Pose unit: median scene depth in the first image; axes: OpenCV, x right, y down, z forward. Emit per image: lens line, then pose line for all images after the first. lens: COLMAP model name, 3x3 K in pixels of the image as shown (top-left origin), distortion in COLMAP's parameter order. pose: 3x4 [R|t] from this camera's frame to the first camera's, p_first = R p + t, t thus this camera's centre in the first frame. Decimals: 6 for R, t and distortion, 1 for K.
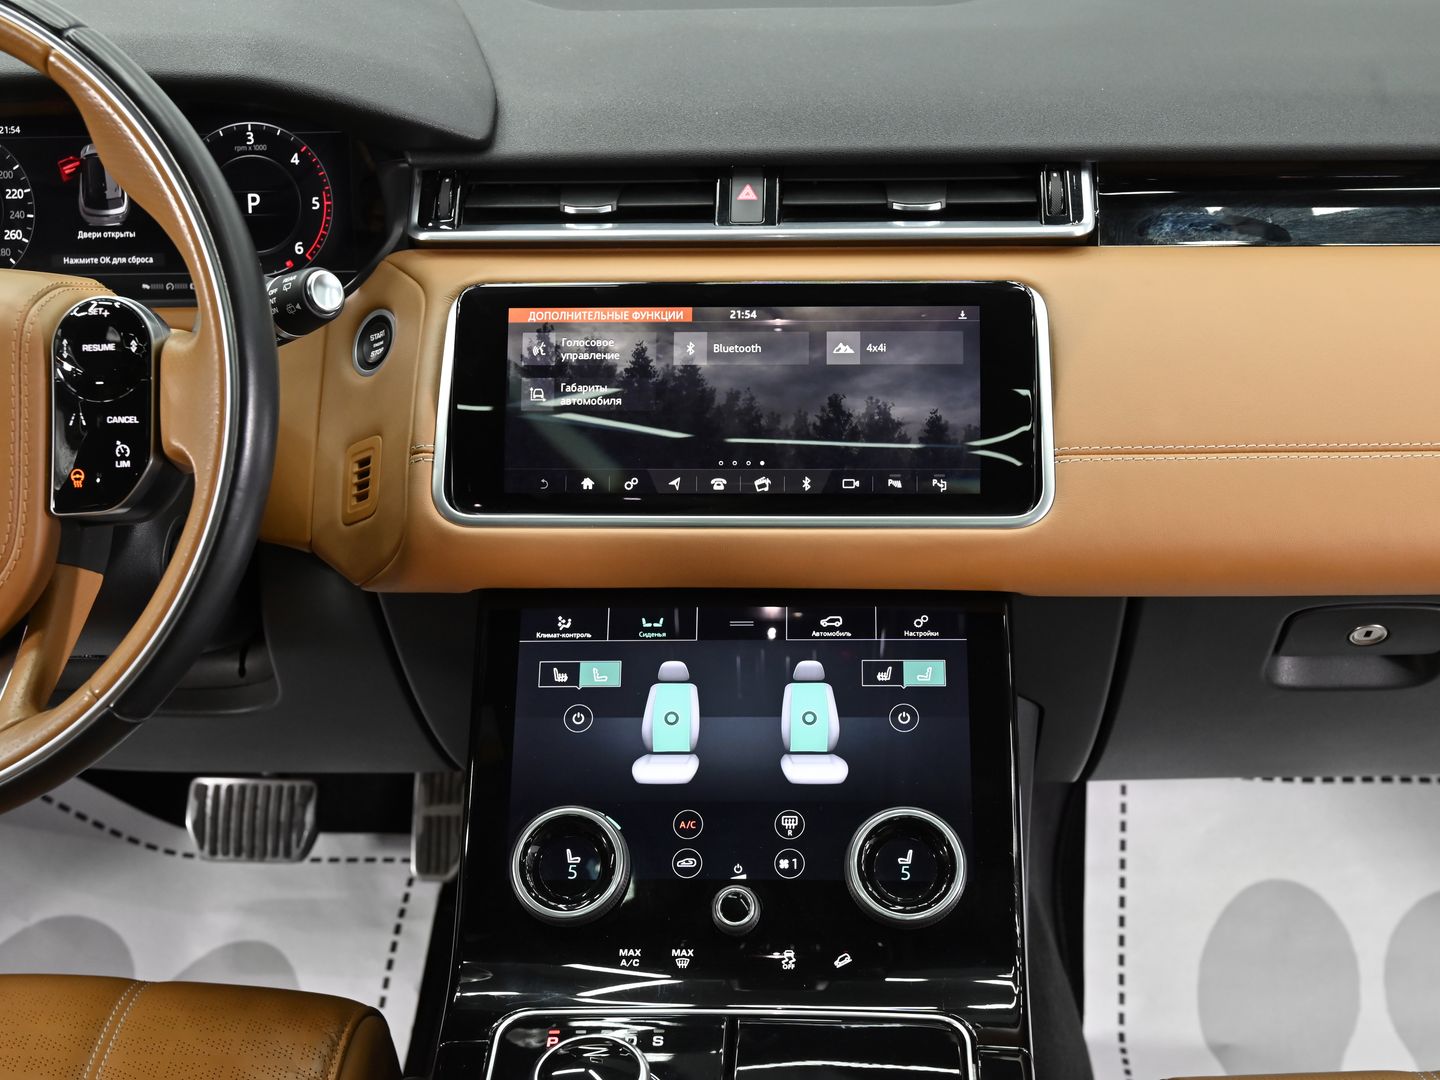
lens RADIAL K [[1980.7, 0, 716.5], [0, 1980.7, 542.9], [0, 0, 1]] dist [-0.002918, 0.000000]
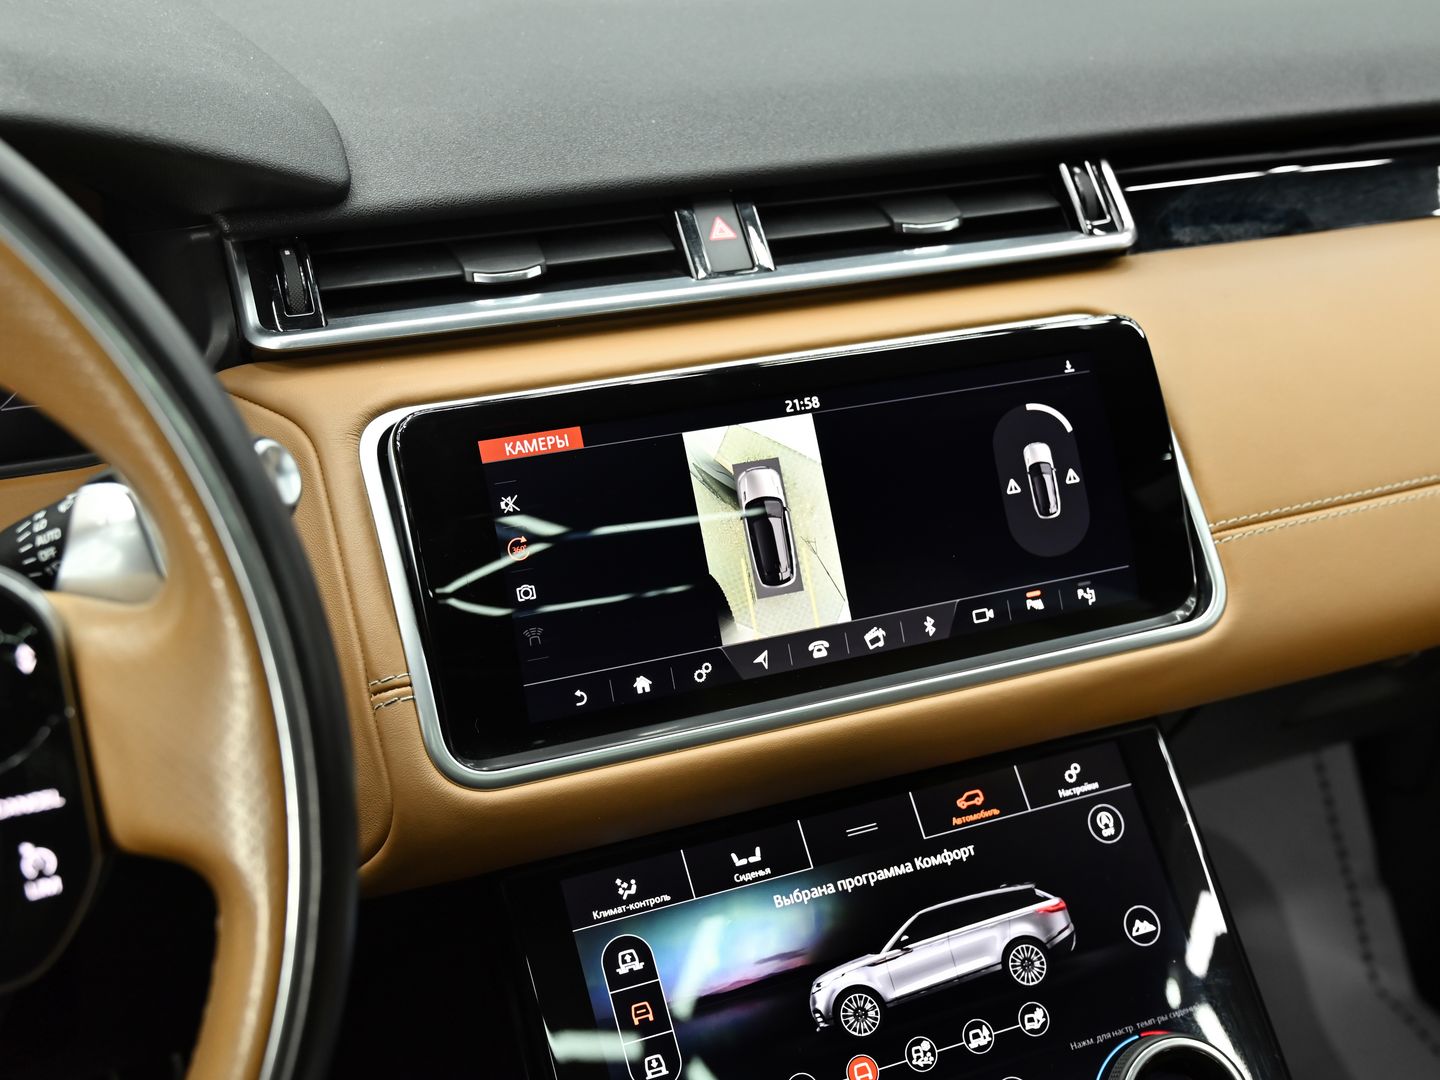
lens RADIAL K [[1689.2, 0, 722.0], [0, 1689.2, 539.2], [0, 0, 1]] dist [-0.015778, 0.000000]
pose [[0.903176, -0.167364, 0.395301, -0.250409], [0.149531, 0.985851, 0.075748, -0.114022], [-0.402386, -0.009304, 0.915423, 0.444212]]
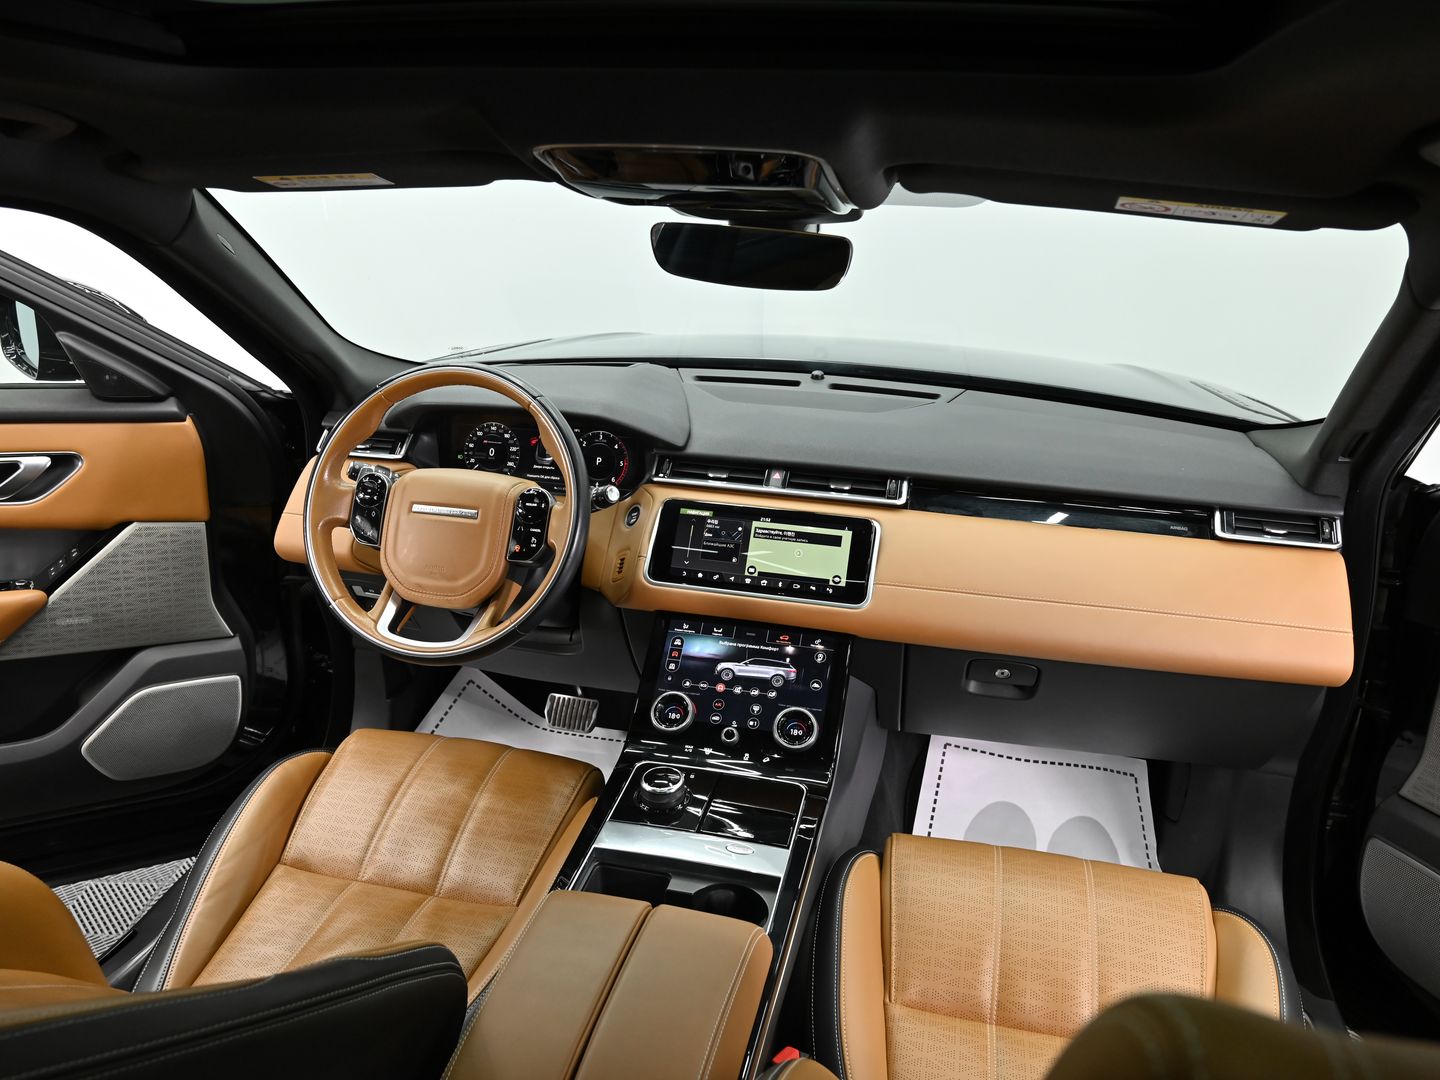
lens RADIAL K [[1063.7, 0, 712.6], [0, 1063.7, 543.2], [0, 0, 1]] dist [-0.036222, -0.002401]
pose [[0.982865, 0.110811, -0.147300, 0.153538], [-0.126461, 0.986766, -0.101494, 0.068977], [0.134104, 0.118382, 0.983871, -0.408547]]
